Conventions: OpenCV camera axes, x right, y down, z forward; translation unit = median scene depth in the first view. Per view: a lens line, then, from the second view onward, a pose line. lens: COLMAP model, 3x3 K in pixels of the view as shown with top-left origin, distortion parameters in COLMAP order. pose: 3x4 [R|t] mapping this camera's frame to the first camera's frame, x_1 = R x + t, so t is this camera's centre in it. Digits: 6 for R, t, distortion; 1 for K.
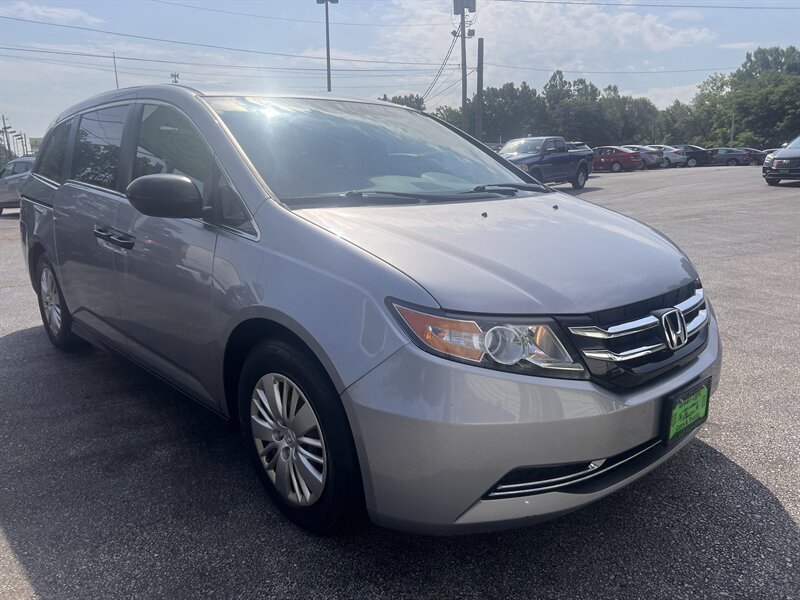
lens RADIAL K [[598.6, 0, 386.6], [0, 598.6, 304.7], [0, 0, 1]] dist [0.062520, -0.072978]
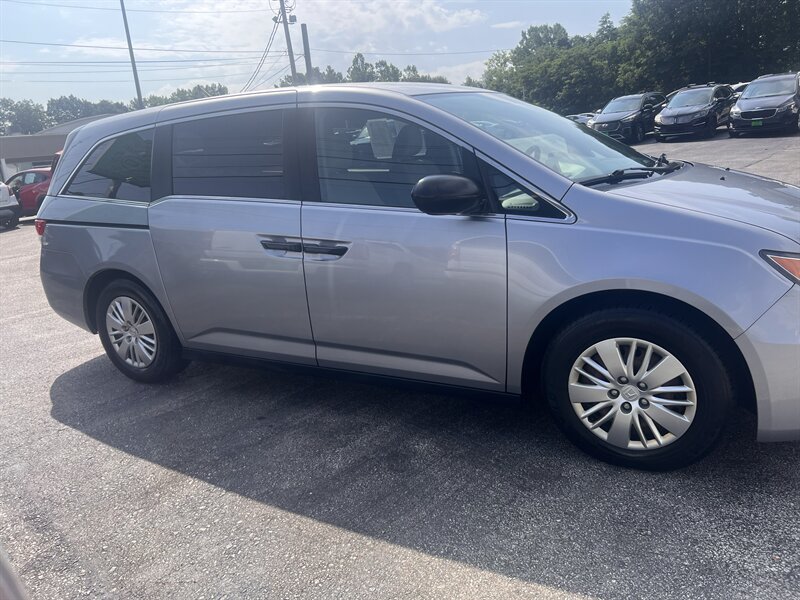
lens RADIAL K [[602.7, 0, 400.0], [0, 602.7, 300.0], [0, 0, 1]] dist [0.015533, -0.008592]
pose [[0.948122, -0.152622, 0.278874, -0.551835], [0.148591, 0.988255, 0.035670, -0.034987], [-0.281043, 0.007618, 0.959665, 0.025912]]
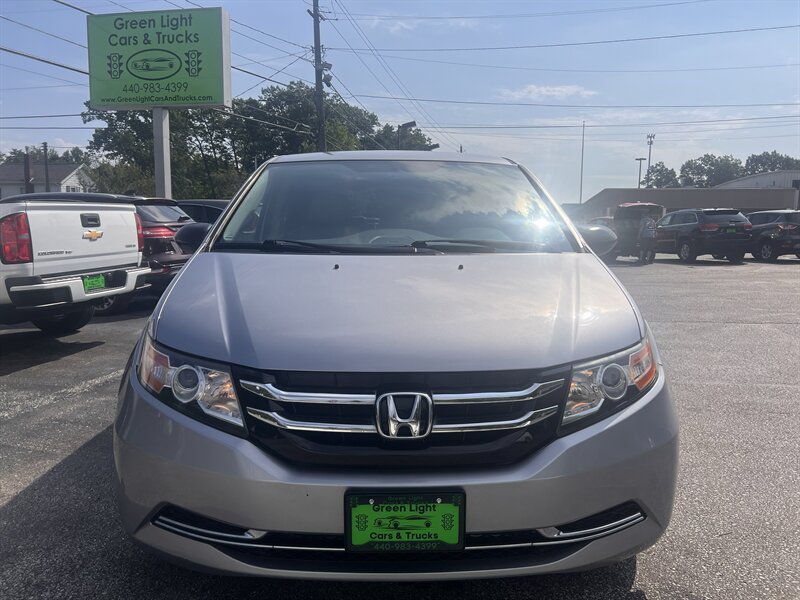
lens RADIAL K [[602.7, 0, 400.0], [0, 602.7, 300.0], [0, 0, 1]] dist [0.015533, -0.008592]
pose [[0.758079, 0.098529, -0.644677, 0.600113], [-0.162633, 0.985852, -0.040569, -0.049475], [0.631559, 0.135600, 0.763378, 0.214483]]
